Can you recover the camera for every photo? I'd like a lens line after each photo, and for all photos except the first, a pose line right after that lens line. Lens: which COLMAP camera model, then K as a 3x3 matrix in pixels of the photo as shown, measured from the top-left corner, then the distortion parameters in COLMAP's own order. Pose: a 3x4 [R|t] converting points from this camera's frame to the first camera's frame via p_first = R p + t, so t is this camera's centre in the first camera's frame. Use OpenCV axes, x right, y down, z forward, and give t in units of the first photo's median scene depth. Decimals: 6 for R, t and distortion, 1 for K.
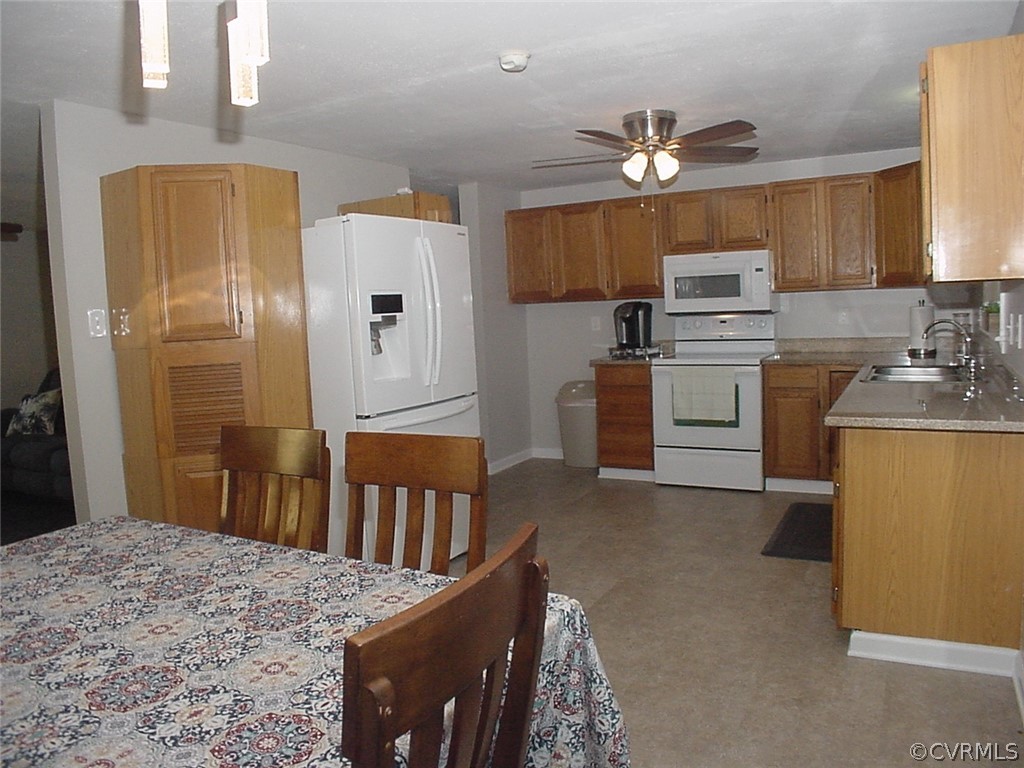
lens RADIAL K [[744.5, 0, 517.3], [0, 744.5, 384.8], [0, 0, 1]] dist [-0.147967, 0.069824]
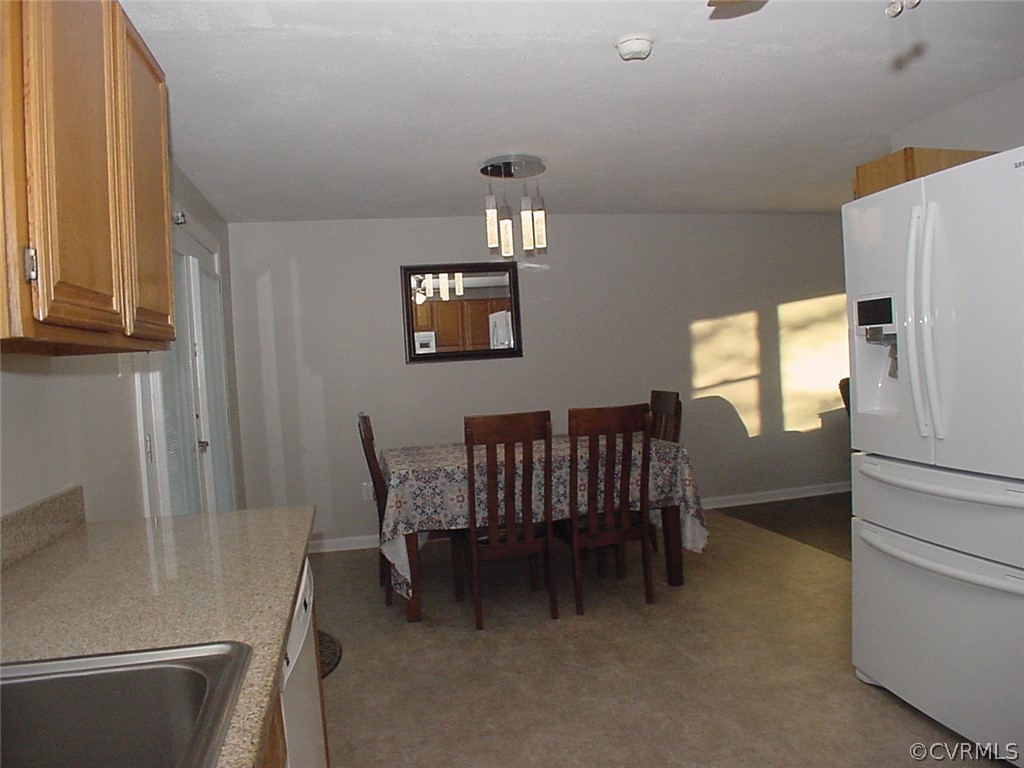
lens RADIAL K [[744.5, 0, 516.3], [0, 744.5, 383.8], [0, 0, 1]] dist [-0.147967, 0.069824]
pose [[-0.743854, 0.116331, -0.658140, 0.538181], [0.022981, 0.988605, 0.148769, -0.142323], [0.667947, 0.095538, -0.738051, 1.201494]]
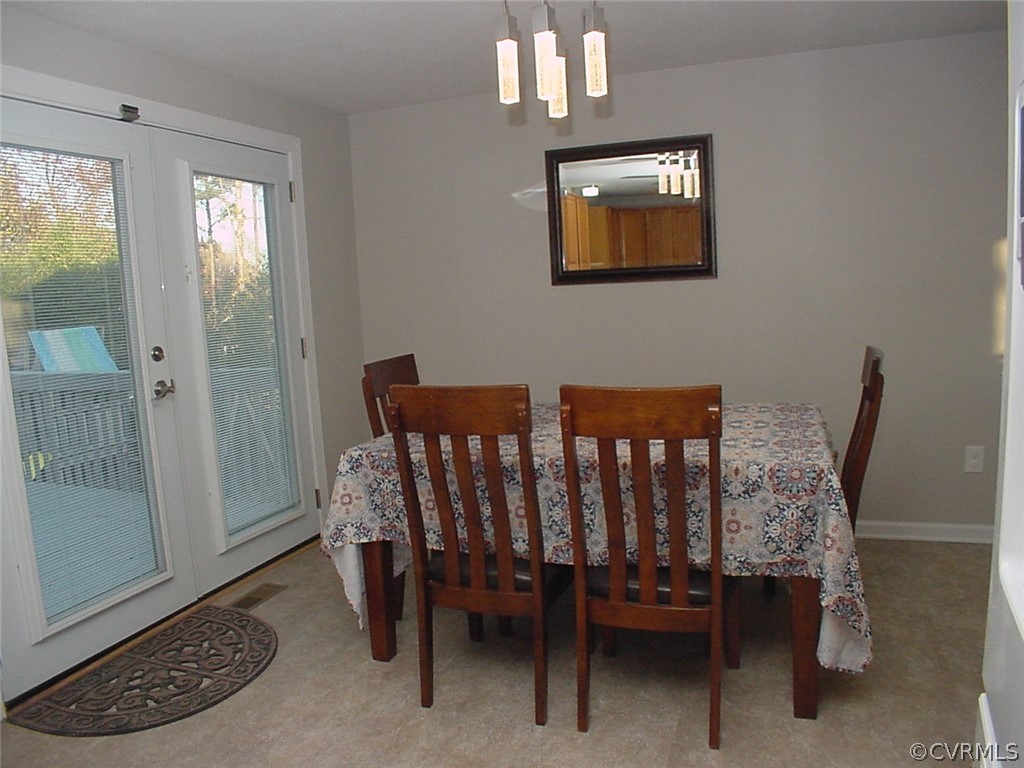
lens RADIAL K [[744.5, 0, 514.7], [0, 744.5, 379.7], [0, 0, 1]] dist [-0.147967, 0.069824]
pose [[-0.984414, 0.115598, -0.132534, -0.040519], [0.081694, 0.967953, 0.237470, -0.097729], [0.155738, 0.222942, -0.962311, 1.042932]]
